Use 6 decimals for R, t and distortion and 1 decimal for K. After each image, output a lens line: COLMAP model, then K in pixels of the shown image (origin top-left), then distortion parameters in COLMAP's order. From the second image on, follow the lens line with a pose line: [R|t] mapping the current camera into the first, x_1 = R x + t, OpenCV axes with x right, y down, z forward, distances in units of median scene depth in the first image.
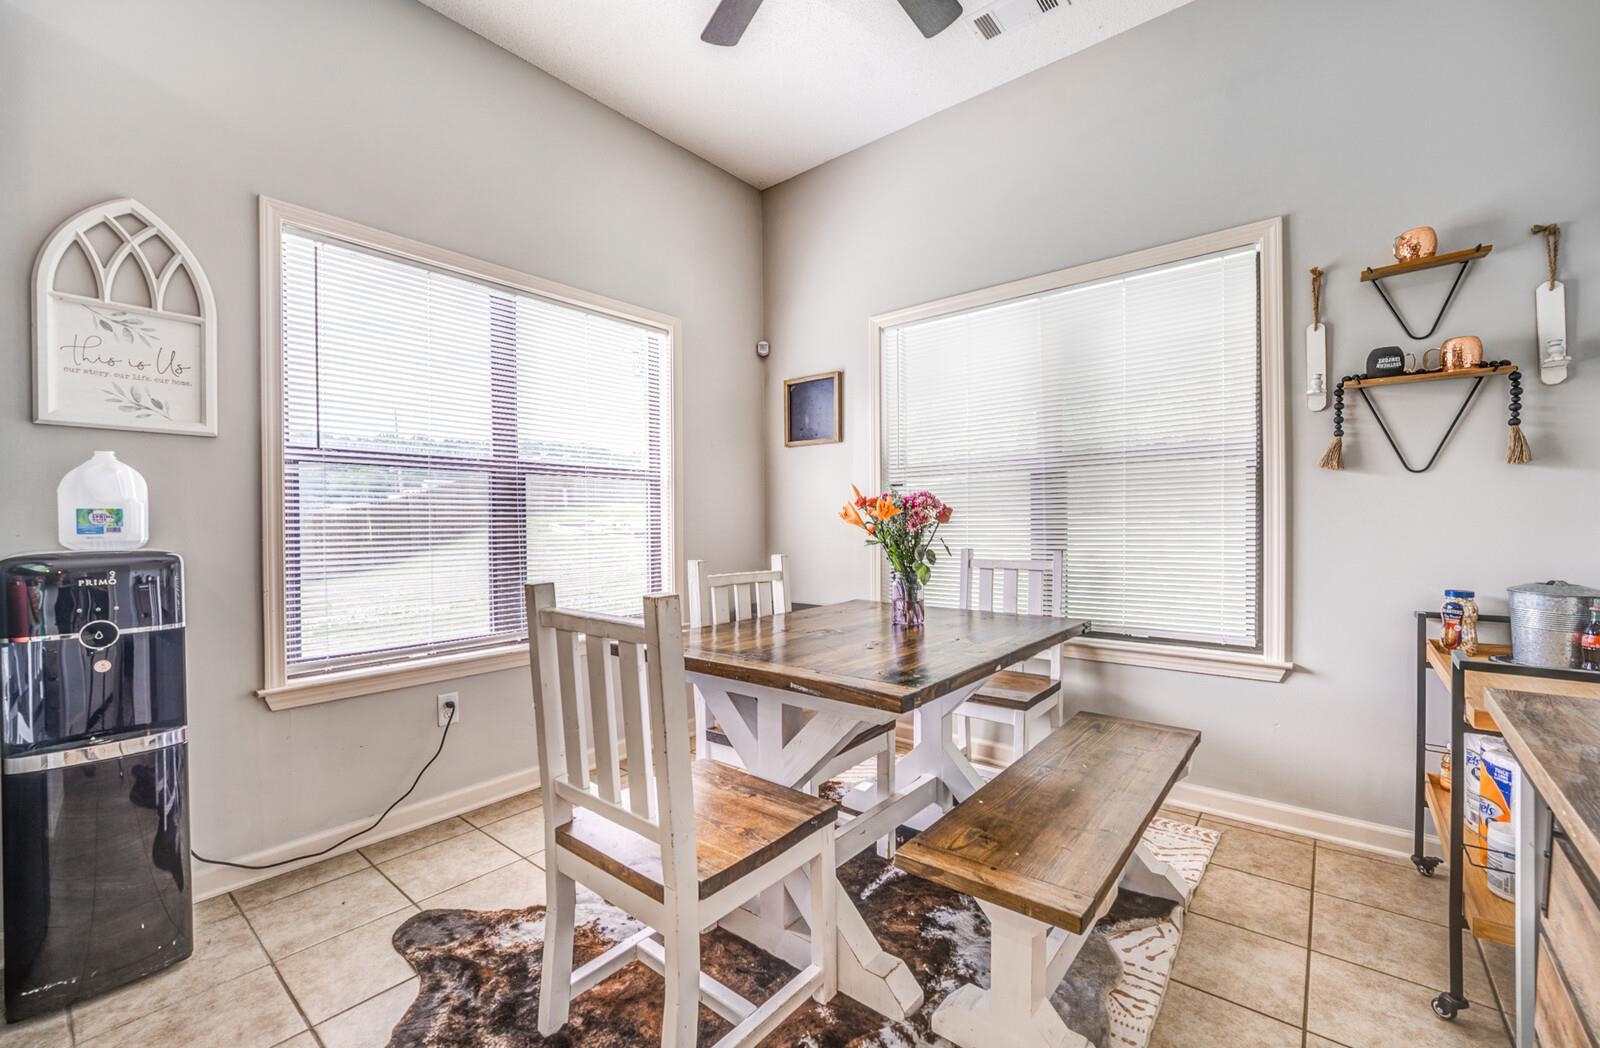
lens RADIAL K [[649.1, 0, 801.1], [0, 649.1, 532.3], [0, 0, 1]] dist [-0.015641, 0.000301]
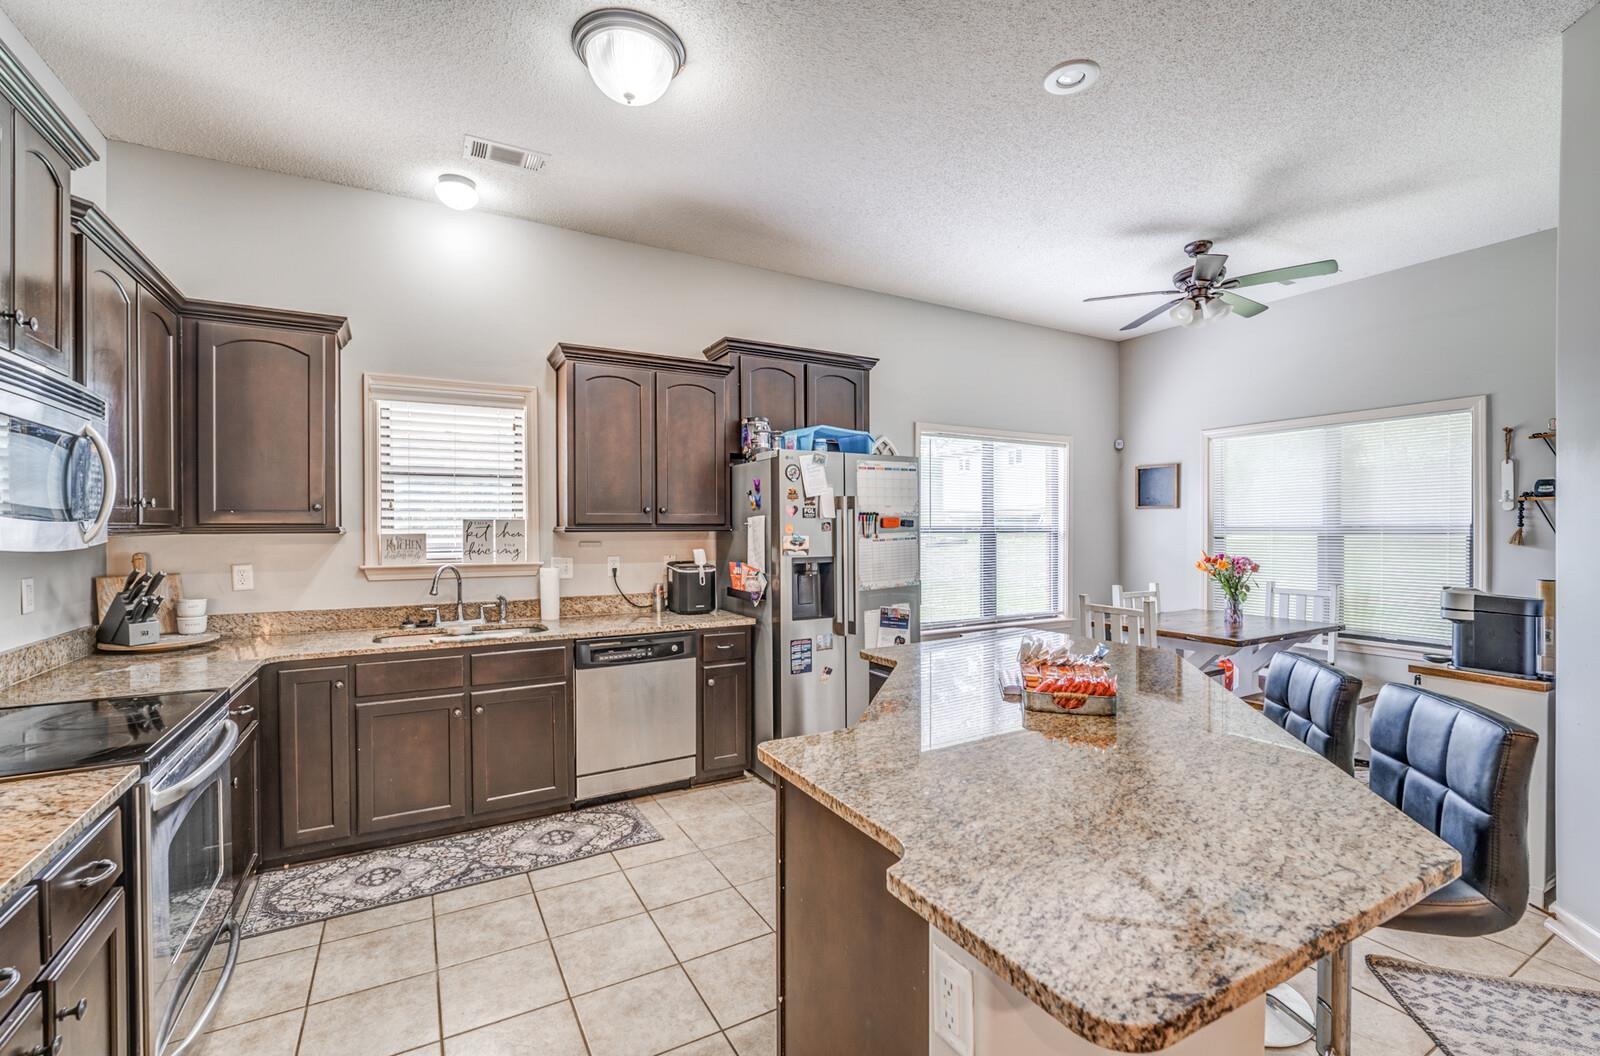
lens RADIAL K [[697.9, 0, 795.1], [0, 697.9, 530.3], [0, 0, 1]] dist [-0.014759, 0.001422]
pose [[0.934387, 0.008615, -0.356155, -0.300887], [-0.011260, 0.999922, -0.005357, -0.099739], [0.356081, 0.009016, 0.934412, -1.314472]]
